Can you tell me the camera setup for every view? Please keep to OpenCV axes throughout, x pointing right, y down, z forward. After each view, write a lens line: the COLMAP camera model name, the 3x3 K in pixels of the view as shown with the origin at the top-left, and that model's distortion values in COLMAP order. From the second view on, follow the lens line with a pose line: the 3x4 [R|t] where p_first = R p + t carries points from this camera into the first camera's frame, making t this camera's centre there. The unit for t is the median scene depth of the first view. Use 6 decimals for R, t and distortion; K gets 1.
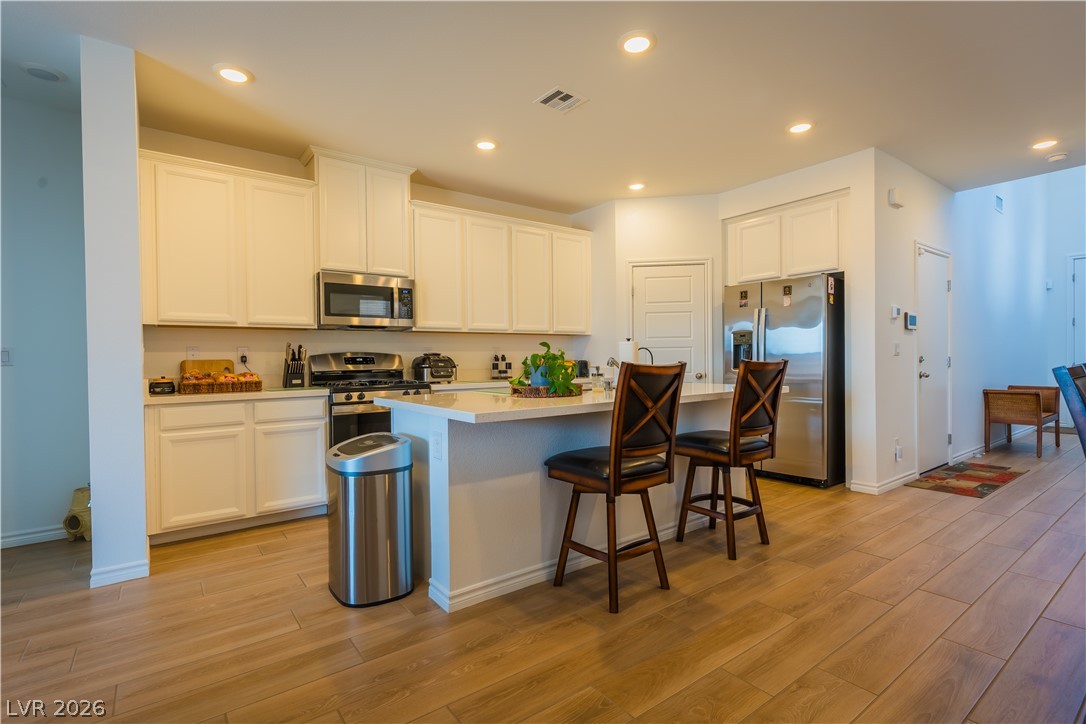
lens RADIAL K [[519.1, 0, 544.4], [0, 519.1, 361.0], [0, 0, 1]] dist [0.004530, 0.000742]
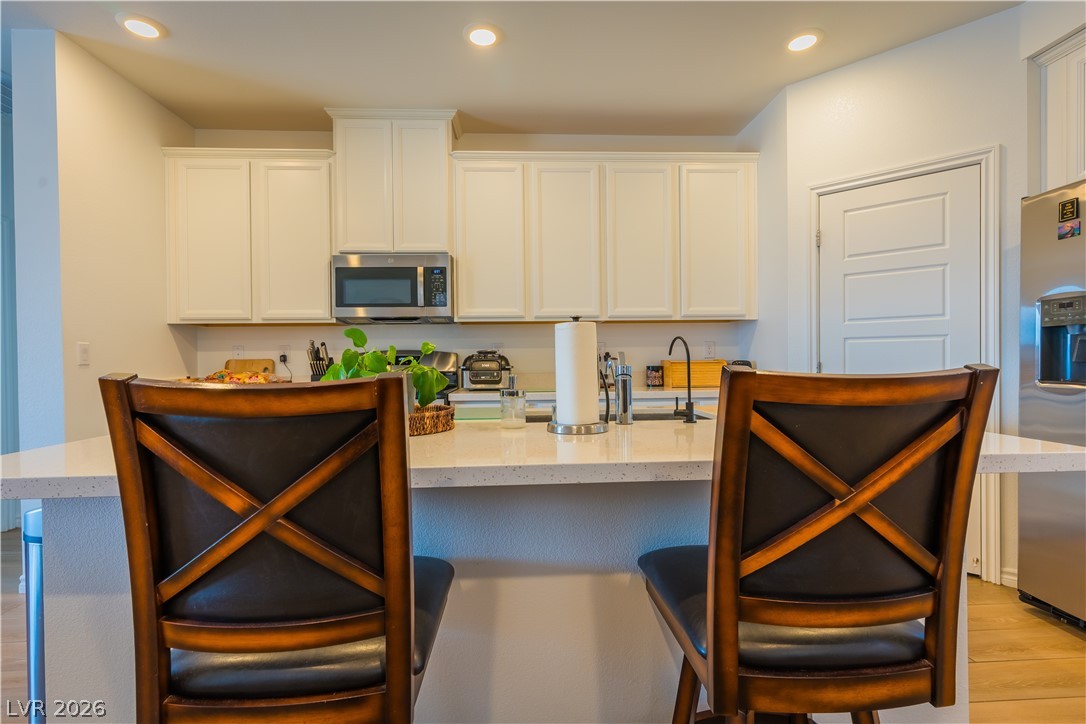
lens RADIAL K [[519.1, 0, 541.6], [0, 519.1, 362.3], [0, 0, 1]] dist [0.004530, 0.000742]
pose [[0.828433, 0.006501, -0.560050, 0.301790], [-0.002098, 0.999962, 0.008505, -0.005215], [0.560084, -0.005870, 0.828415, 0.456925]]
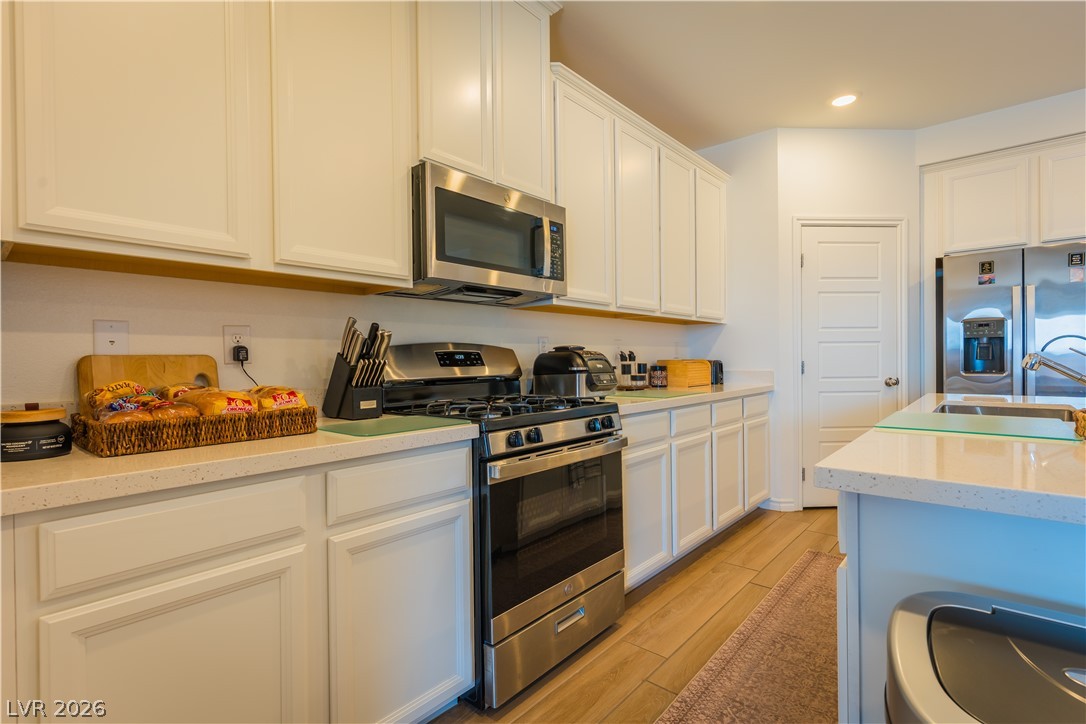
lens RADIAL K [[519.1, 0, 542.9], [0, 519.1, 359.1], [0, 0, 1]] dist [0.004530, 0.000742]
pose [[0.977325, 0.002707, 0.211727, -0.399072], [-0.001189, 0.999973, -0.007296, 0.003346], [-0.211741, 0.006879, 0.977302, 0.499776]]
